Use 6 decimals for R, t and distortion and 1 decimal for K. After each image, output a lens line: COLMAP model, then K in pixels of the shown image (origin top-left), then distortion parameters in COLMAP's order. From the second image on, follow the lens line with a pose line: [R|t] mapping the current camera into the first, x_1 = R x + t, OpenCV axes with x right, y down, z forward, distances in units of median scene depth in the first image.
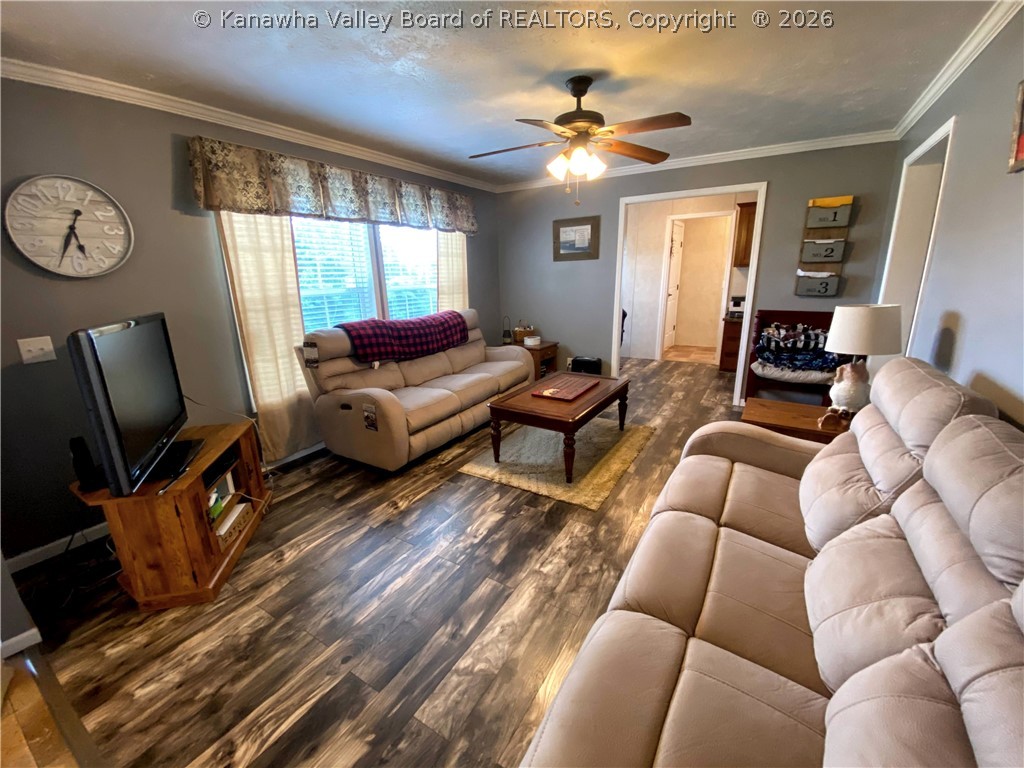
lens RADIAL K [[413.0, 0, 508.3], [0, 413.0, 386.0], [0, 0, 1]] dist [-0.000418, -0.012051]
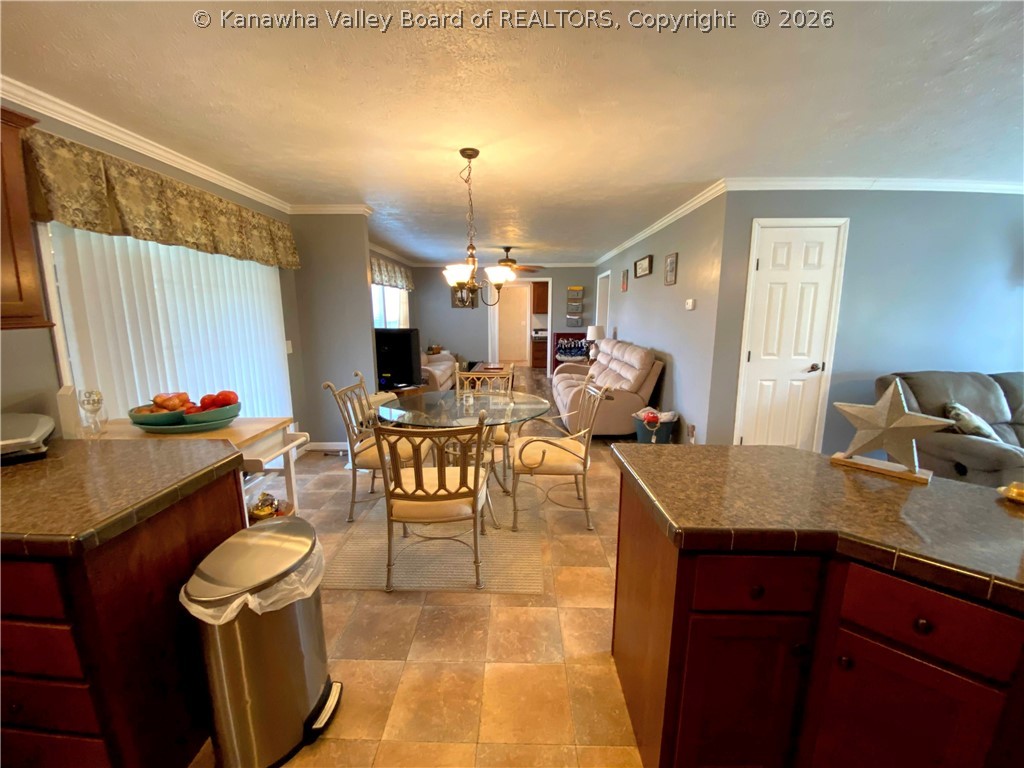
lens RADIAL K [[413.0, 0, 508.3], [0, 413.0, 386.0], [0, 0, 1]] dist [-0.000418, -0.012051]
pose [[0.857939, -0.064709, 0.509660, -0.840179], [0.113971, 0.991290, -0.065995, 0.242898], [-0.500950, 0.114706, 0.857841, -0.837709]]
